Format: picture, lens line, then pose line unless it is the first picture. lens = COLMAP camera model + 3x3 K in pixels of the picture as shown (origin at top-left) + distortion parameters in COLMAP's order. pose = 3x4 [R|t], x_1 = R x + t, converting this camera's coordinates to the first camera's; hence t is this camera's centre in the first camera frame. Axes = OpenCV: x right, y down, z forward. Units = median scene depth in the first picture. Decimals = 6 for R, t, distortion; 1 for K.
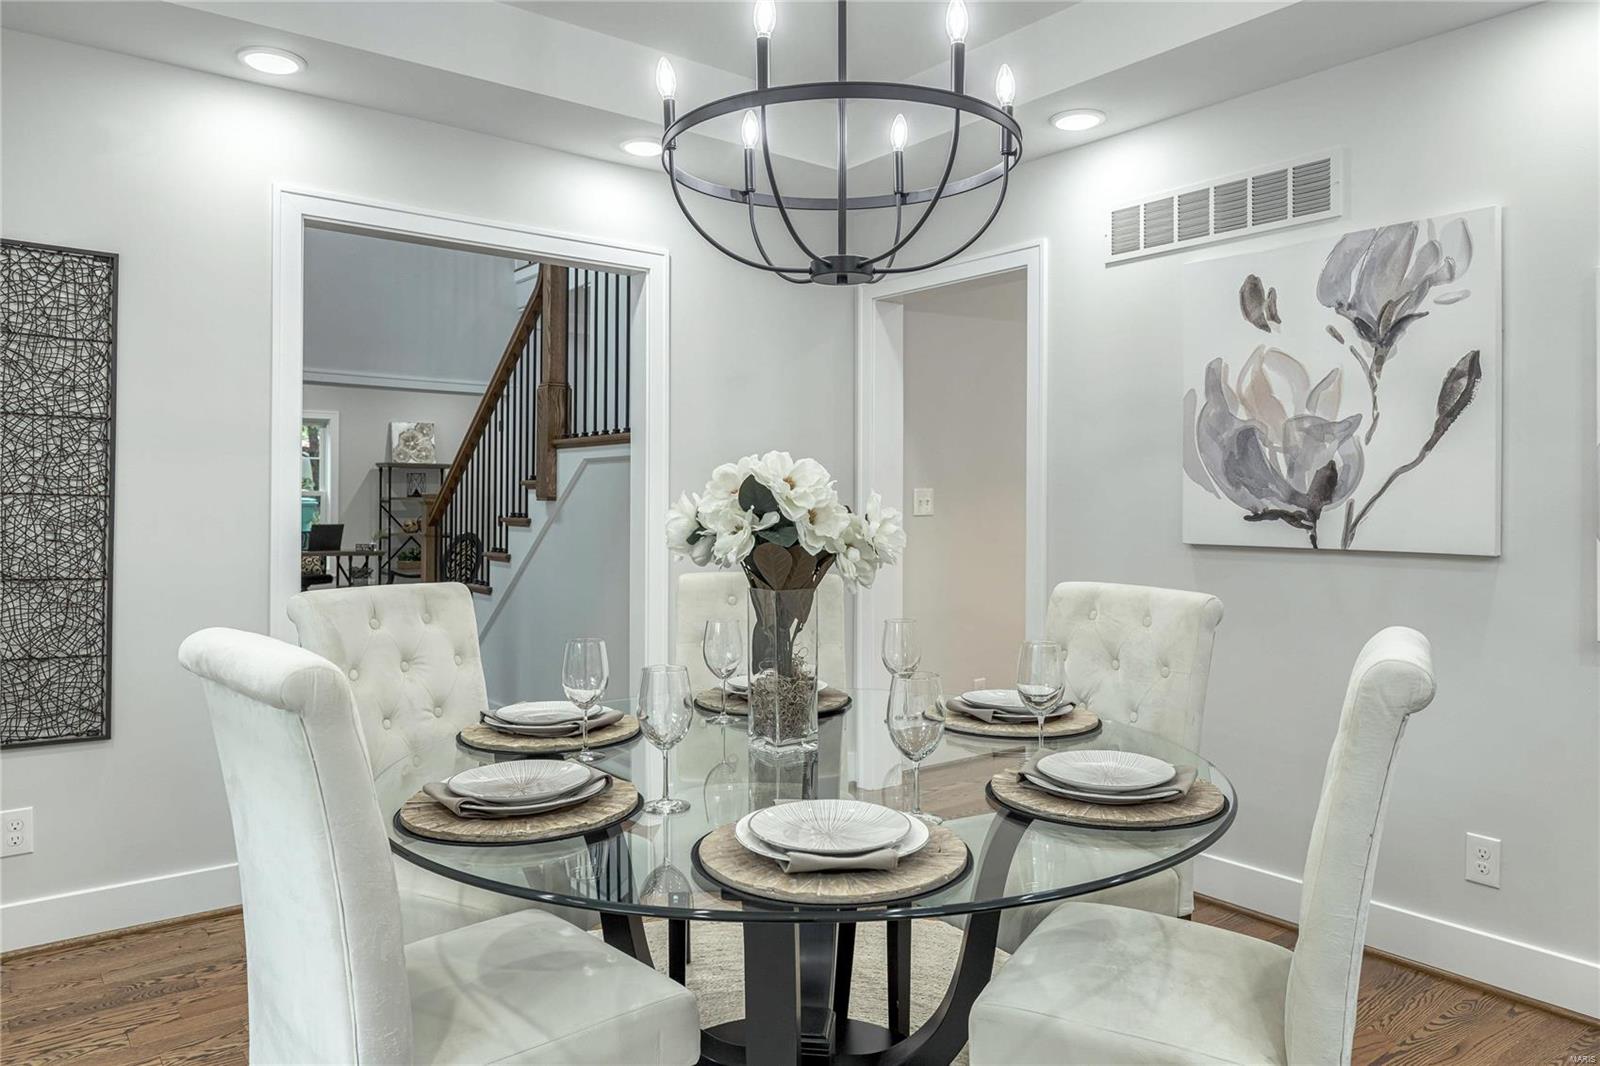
lens RADIAL K [[1078.5, 0, 805.3], [0, 1078.5, 512.5], [0, 0, 1]] dist [-0.001418, 0.001297]
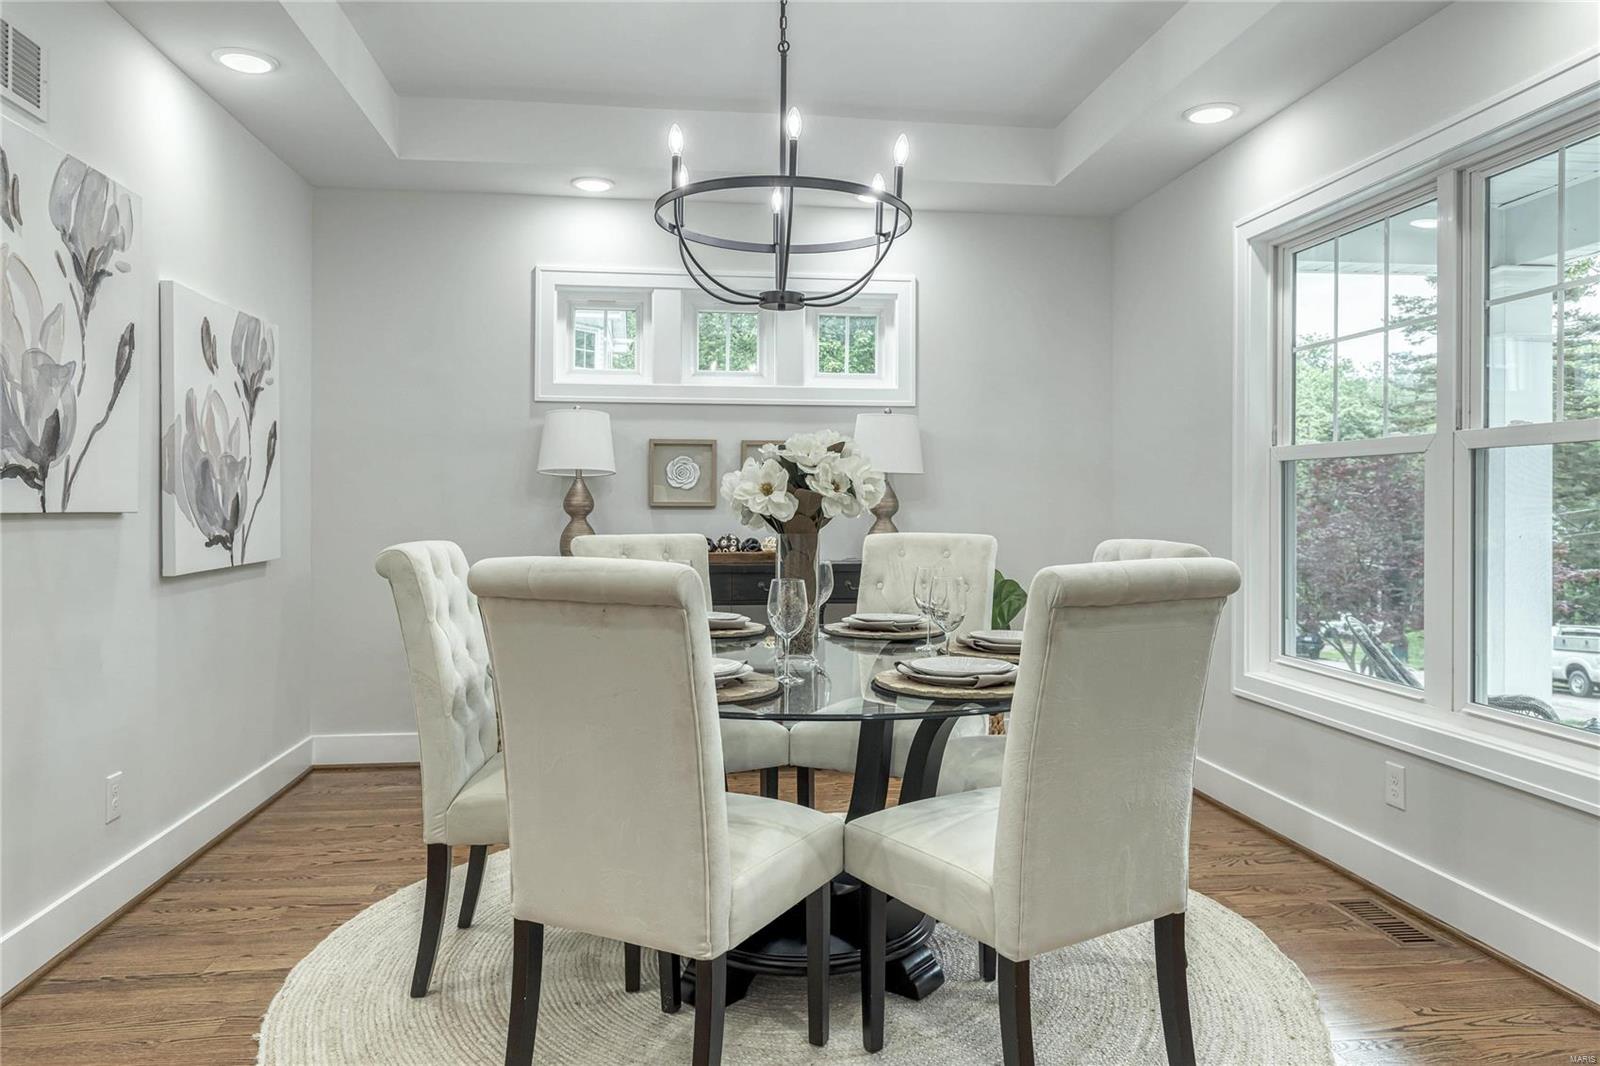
lens RADIAL K [[1078.5, 0, 805.3], [0, 1078.5, 512.5], [0, 0, 1]] dist [-0.001418, 0.001297]
pose [[-0.866658, -0.011044, 0.498781, -0.458241], [-0.002761, 0.999846, 0.017341, 0.017551], [-0.498896, 0.013652, -0.866555, 1.452509]]
